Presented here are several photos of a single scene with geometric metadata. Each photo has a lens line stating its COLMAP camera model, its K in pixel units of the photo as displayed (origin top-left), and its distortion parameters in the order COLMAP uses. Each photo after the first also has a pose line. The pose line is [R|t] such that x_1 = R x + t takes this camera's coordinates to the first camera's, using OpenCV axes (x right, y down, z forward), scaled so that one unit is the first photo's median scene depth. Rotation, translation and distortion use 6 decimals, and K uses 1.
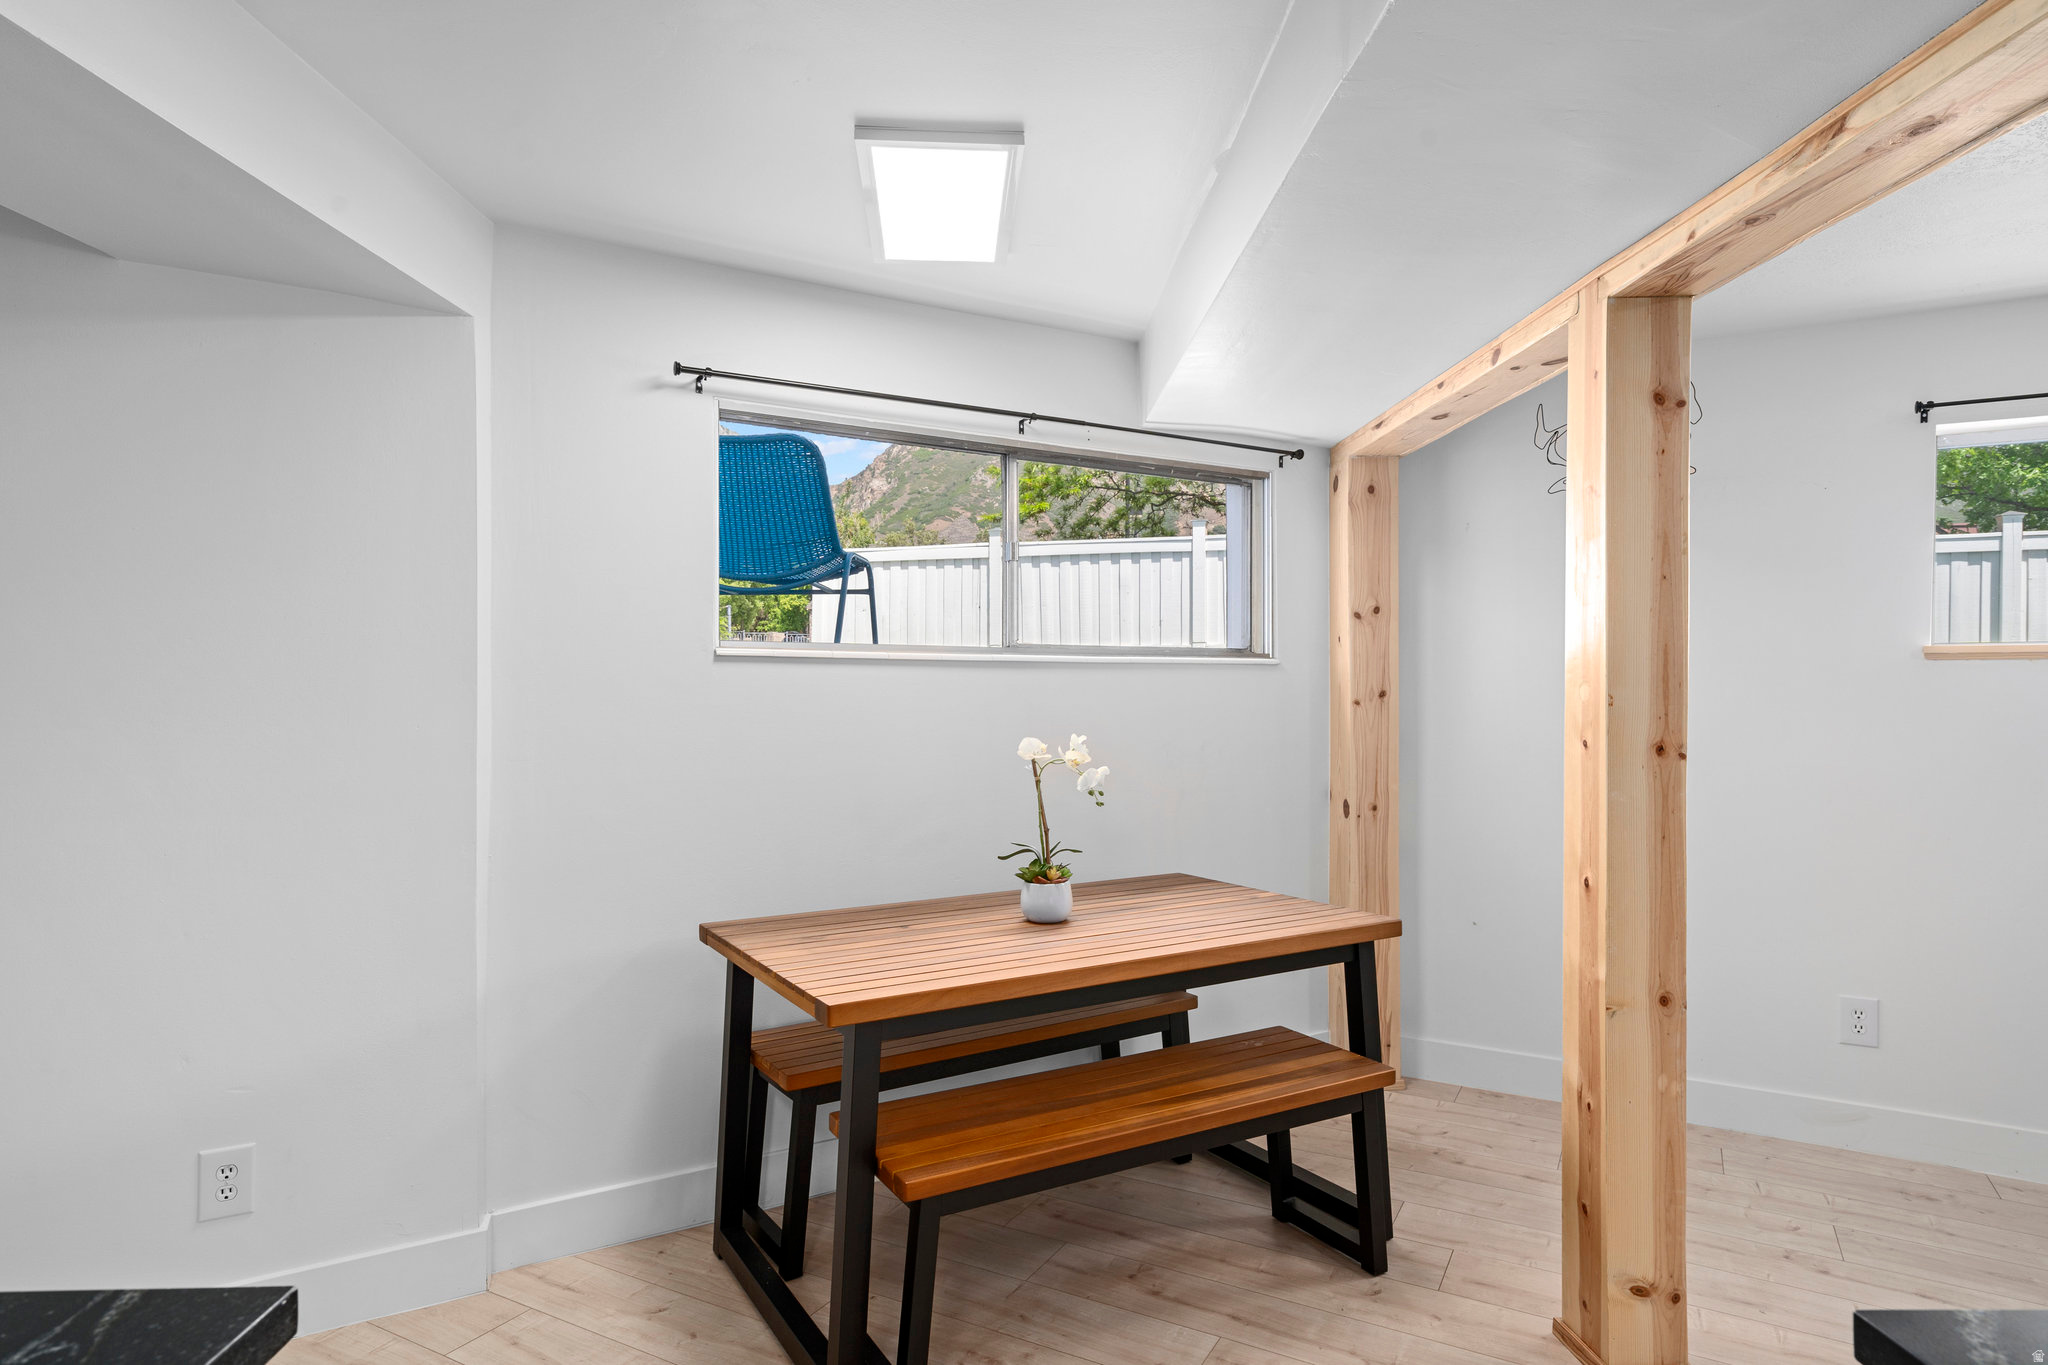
lens RADIAL K [[1145.7, 0, 1022.9], [0, 1145.7, 695.6], [0, 0, 1]] dist [0.011431, -0.000125]
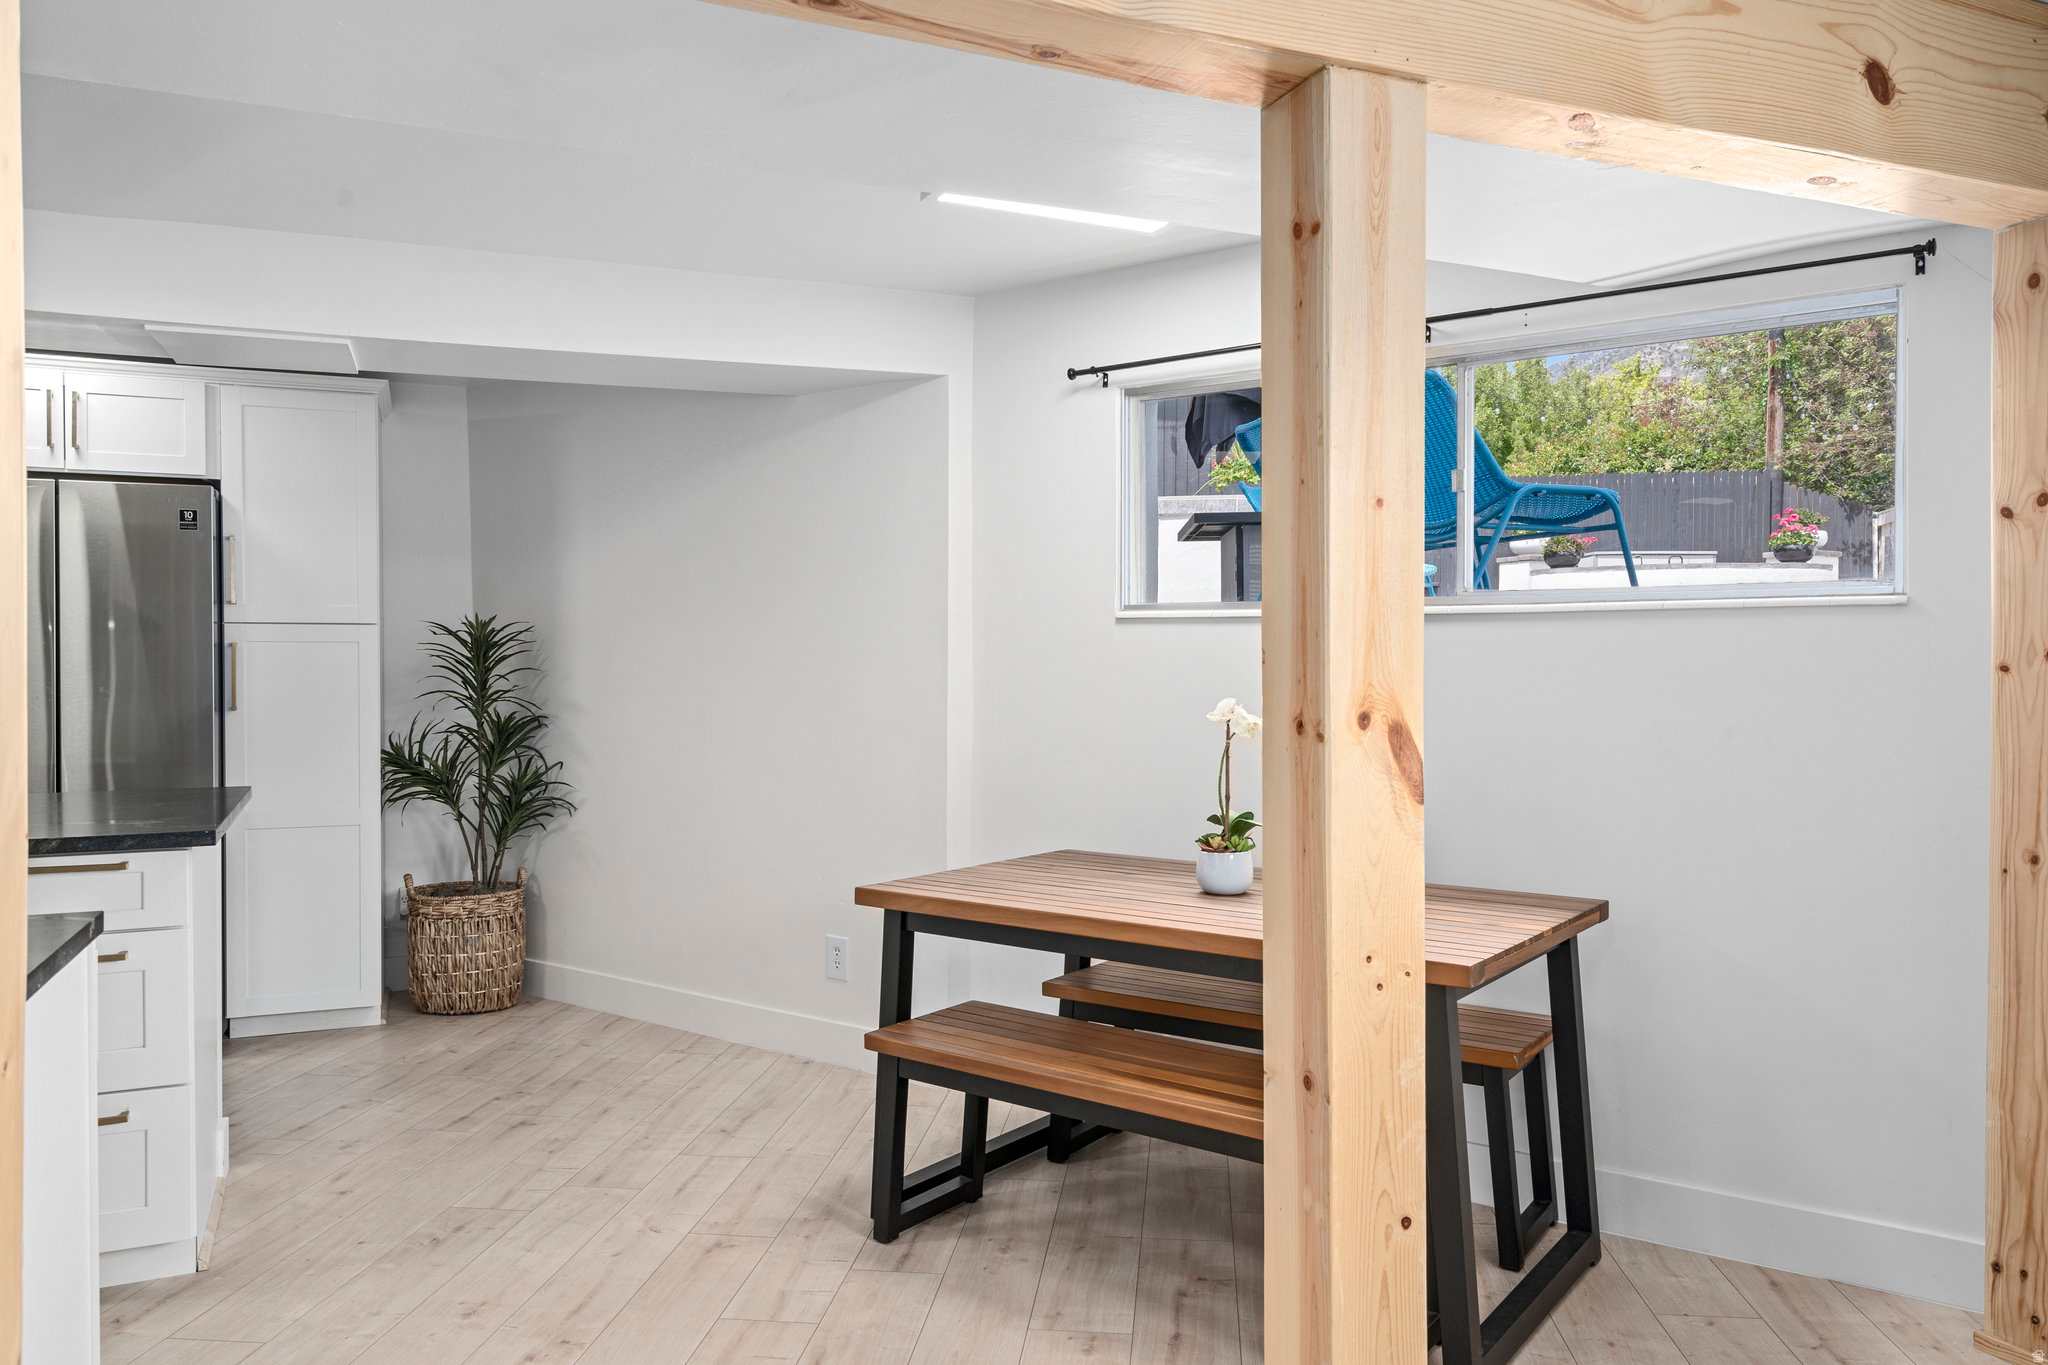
lens RADIAL K [[1406.8, 0, 1035.4], [0, 1406.8, 675.5], [0, 0, 1]] dist [0.005676, 0.003307]
pose [[0.398519, 0.012661, -0.917073, 1.095017], [-0.003917, 0.999919, 0.012102, 0.004998], [0.917152, -0.001231, 0.398536, 0.430870]]
